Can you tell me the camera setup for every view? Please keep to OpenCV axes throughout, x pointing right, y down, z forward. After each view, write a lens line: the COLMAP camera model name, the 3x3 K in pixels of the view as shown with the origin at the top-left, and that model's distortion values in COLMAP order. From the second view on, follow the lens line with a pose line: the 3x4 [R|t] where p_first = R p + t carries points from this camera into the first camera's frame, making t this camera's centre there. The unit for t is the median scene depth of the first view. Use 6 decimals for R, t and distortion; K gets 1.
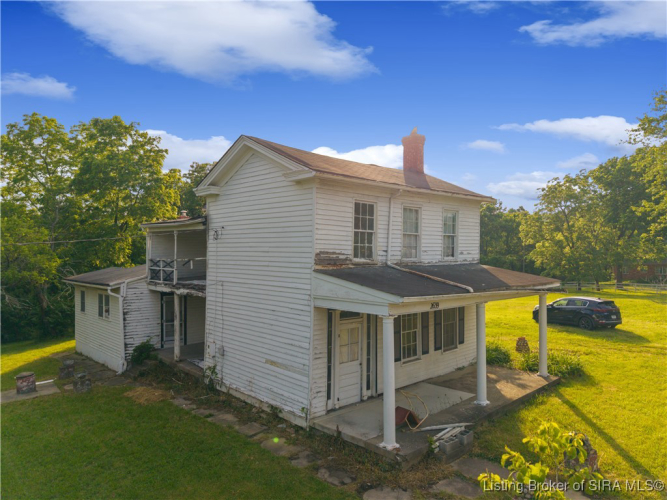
lens RADIAL K [[470.1, 0, 333.5], [0, 470.1, 250.0], [0, 0, 1]] dist [0.004758, 0.000348]
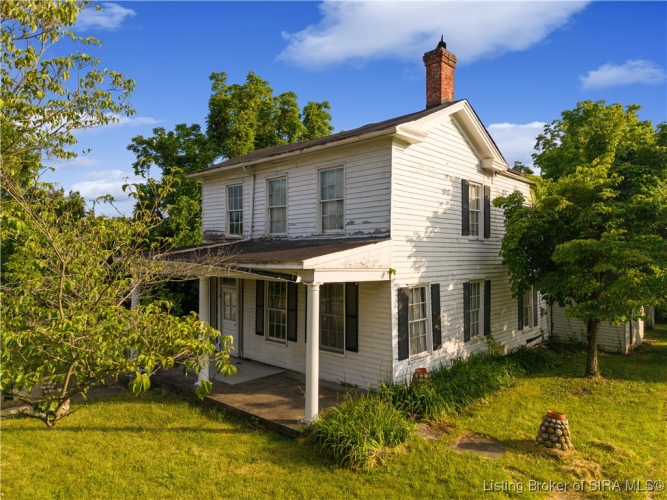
lens RADIAL K [[450.8, 0, 333.5], [0, 450.8, 250.0], [0, 0, 1]] dist [0.011472, 0.000322]
pose [[0.085044, -0.011139, -0.996315, 1.114322], [0.001869, 0.999938, -0.011020, 0.064798], [0.996375, -0.000925, 0.085060, 1.075208]]
